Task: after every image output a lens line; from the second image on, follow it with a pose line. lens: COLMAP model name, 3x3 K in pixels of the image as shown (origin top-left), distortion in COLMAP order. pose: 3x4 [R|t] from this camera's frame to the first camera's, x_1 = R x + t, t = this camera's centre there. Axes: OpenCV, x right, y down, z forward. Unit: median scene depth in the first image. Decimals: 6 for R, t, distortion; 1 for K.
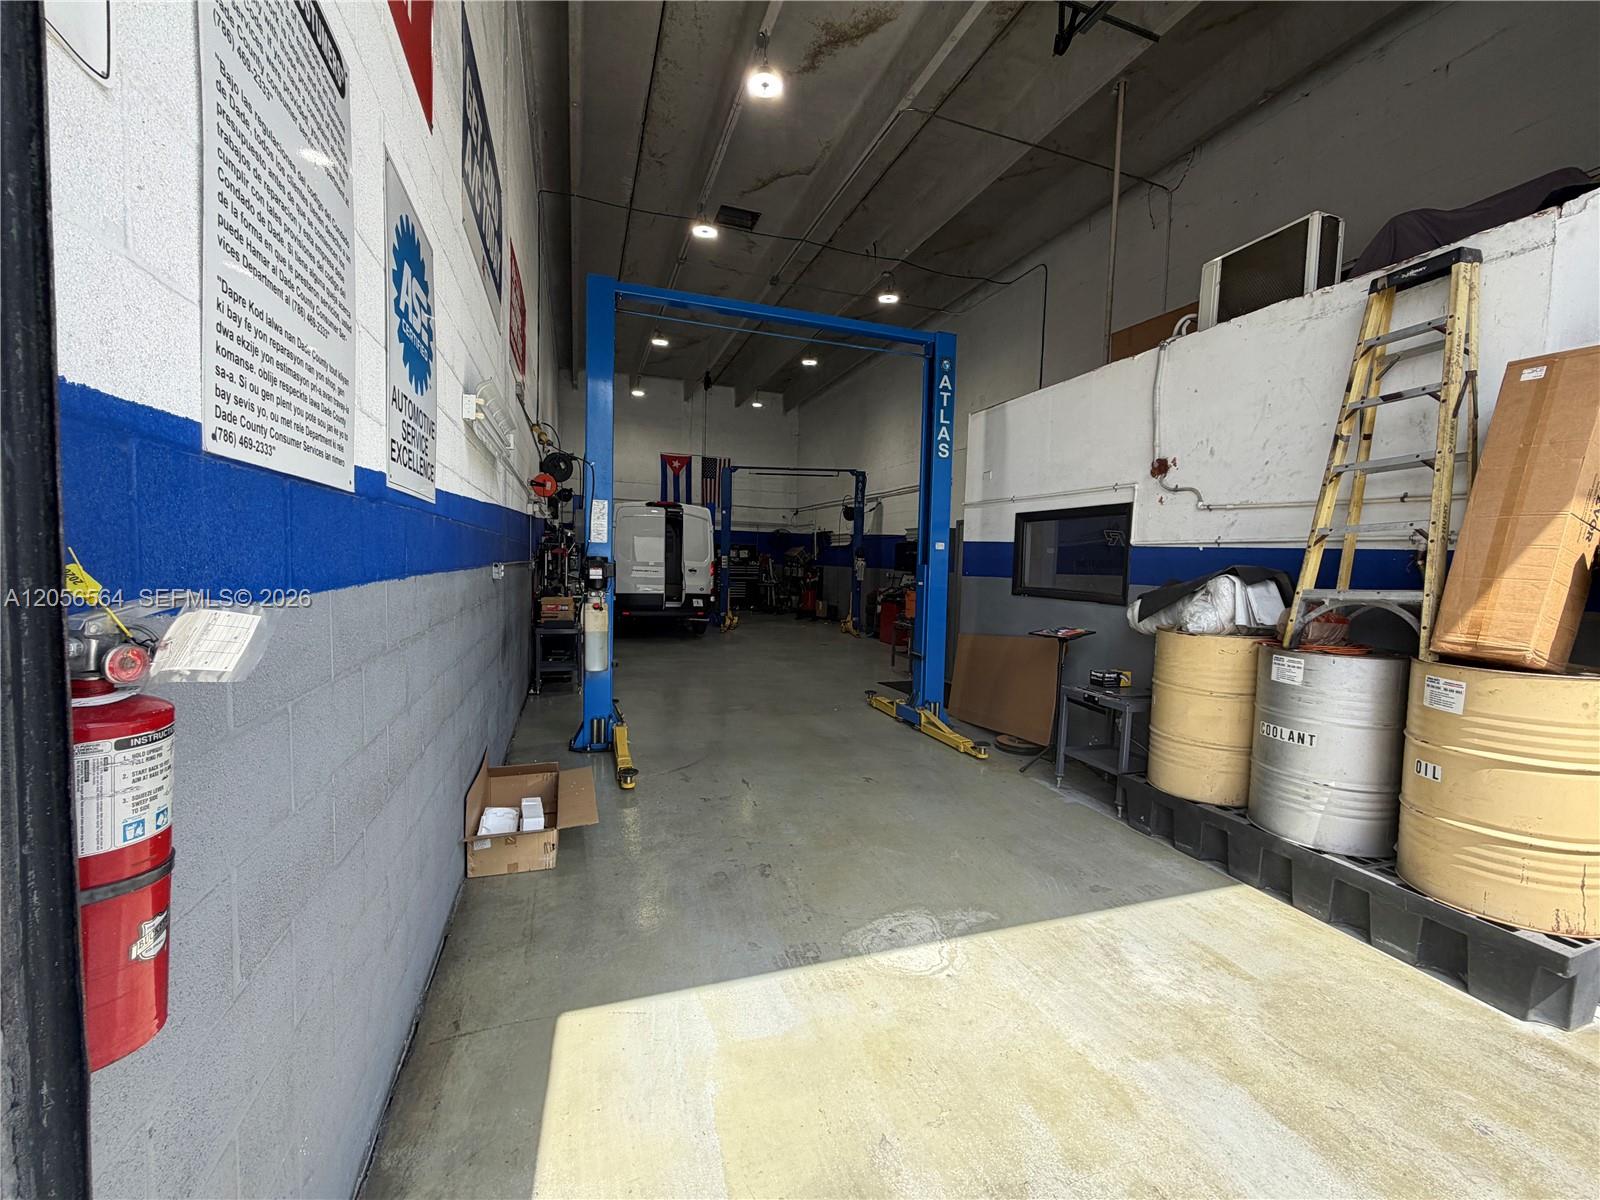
lens RADIAL K [[636.6, 0, 796.3], [0, 636.6, 601.3], [0, 0, 1]] dist [-0.000396, 0.000138]
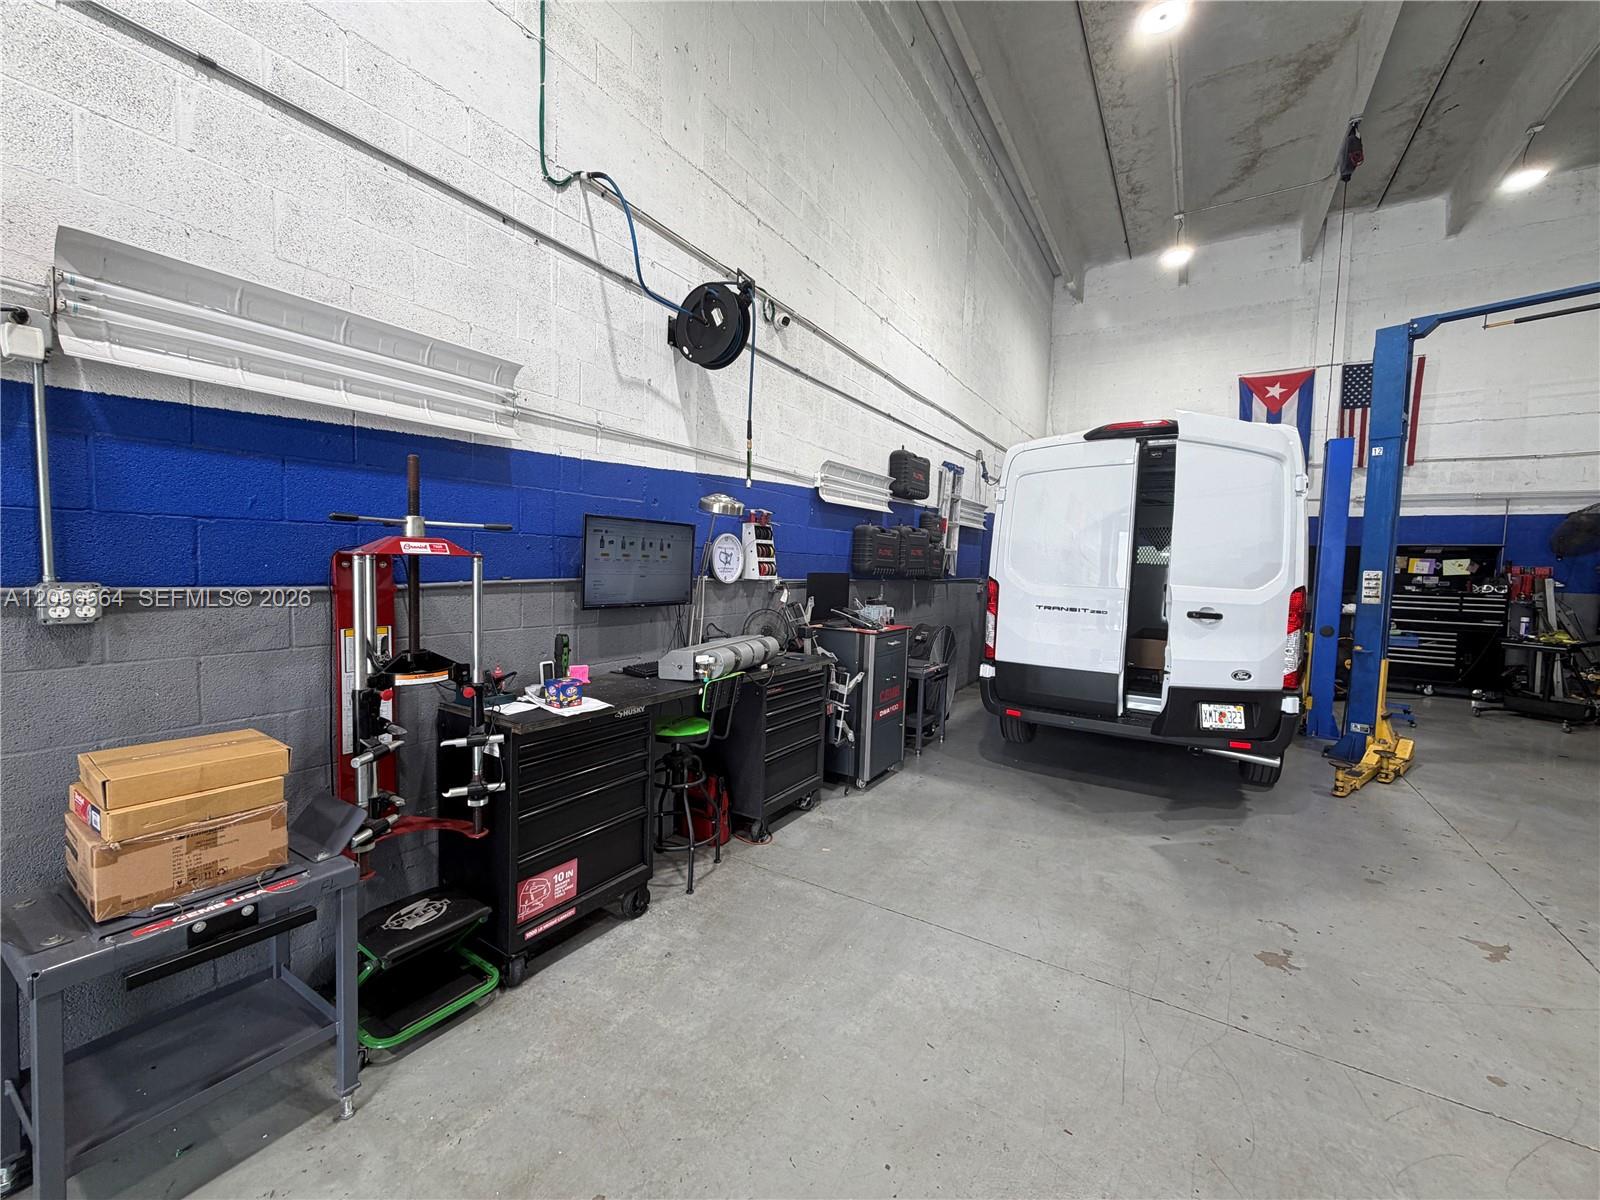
lens RADIAL K [[636.6, 0, 796.3], [0, 636.6, 601.3], [0, 0, 1]] dist [-0.000396, 0.000138]
pose [[0.626434, 0.036457, -0.778621, -0.154953], [-0.056896, 0.998380, 0.000971, -0.158930], [0.777395, 0.043692, 0.627493, 2.294535]]
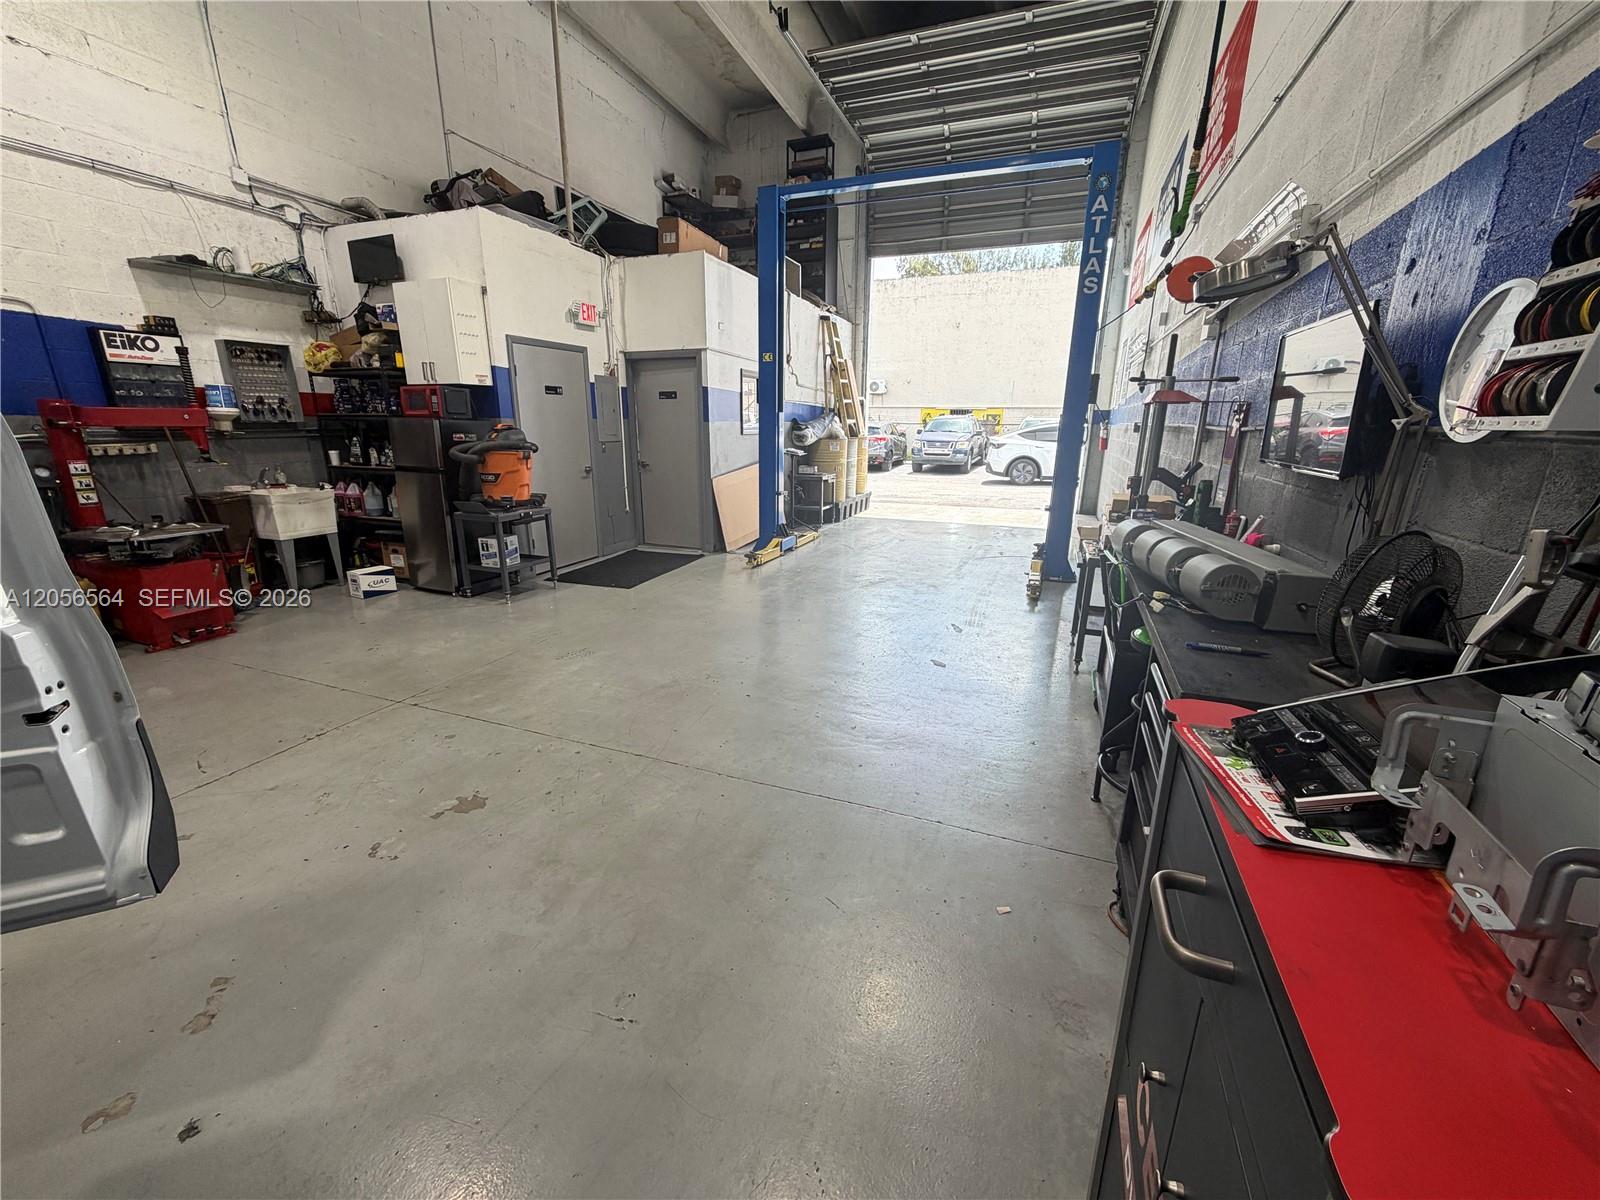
lens RADIAL K [[636.6, 0, 796.3], [0, 636.6, 601.3], [0, 0, 1]] dist [-0.000396, 0.000138]
pose [[-0.762701, -0.212359, 0.610894, -1.104402], [0.007294, 0.941673, 0.336451, -0.229506], [-0.646711, 0.261067, -0.716665, 3.516159]]
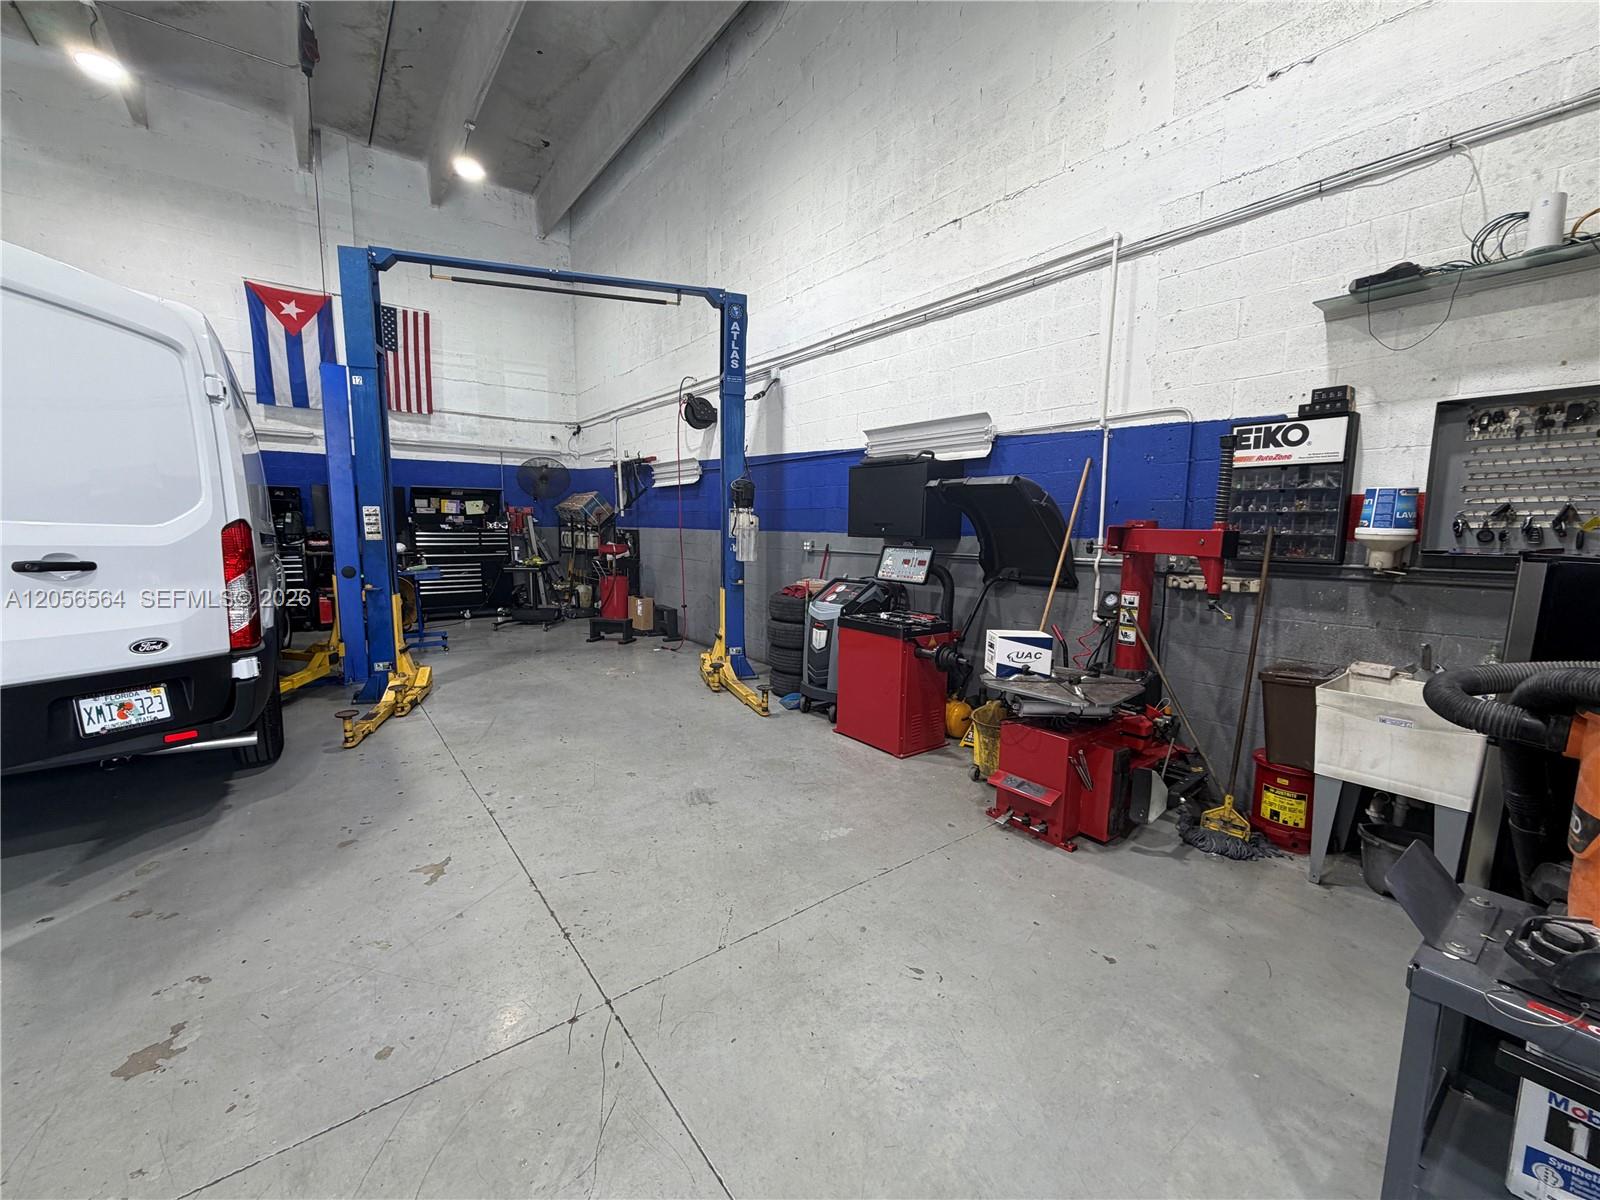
lens RADIAL K [[636.6, 0, 796.3], [0, 636.6, 601.3], [0, 0, 1]] dist [-0.000396, 0.000138]
pose [[0.948592, -0.057774, 0.311185, -0.001069], [0.037947, 0.996867, 0.069401, -0.152307], [-0.314219, -0.054025, 0.947812, 2.609757]]
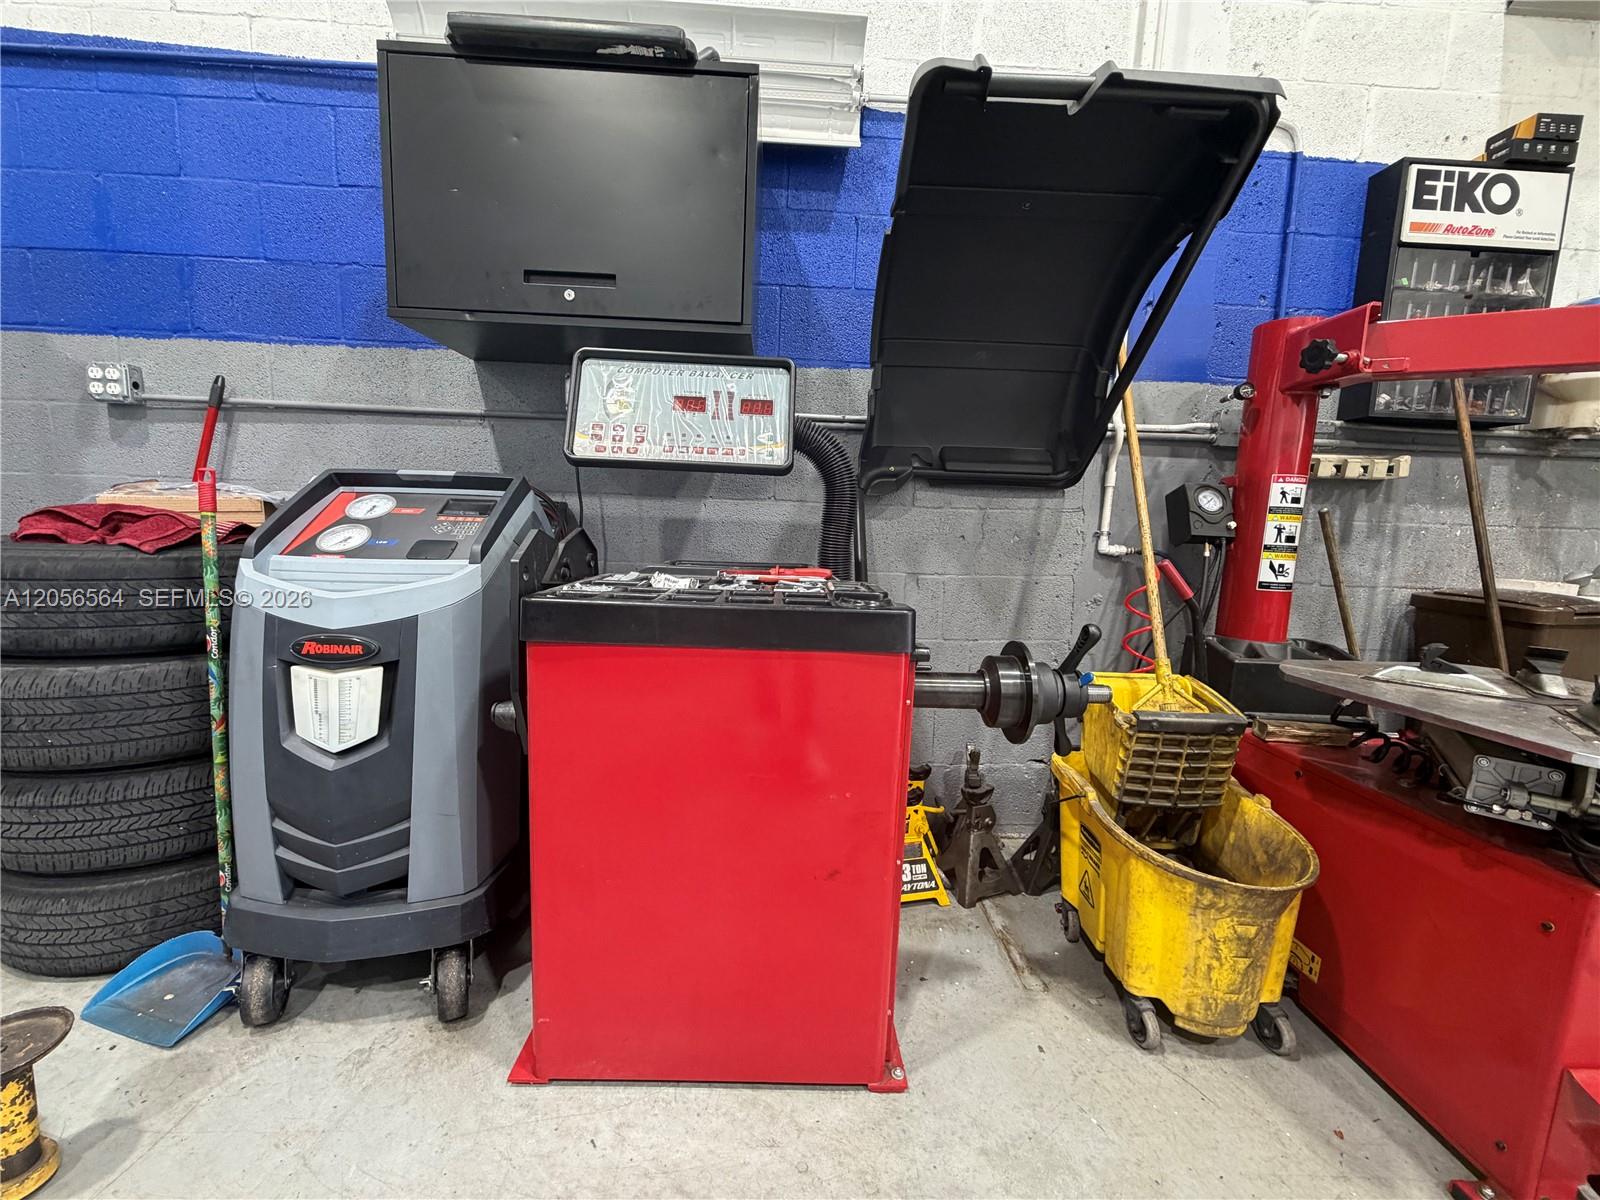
lens RADIAL K [[636.6, 0, 796.3], [0, 636.6, 601.3], [0, 0, 1]] dist [-0.000396, 0.000138]
pose [[0.299048, -0.141382, 0.943706, 0.266715], [0.031557, 0.989887, 0.138300, -0.055866], [-0.953716, -0.011578, 0.300485, 3.681551]]
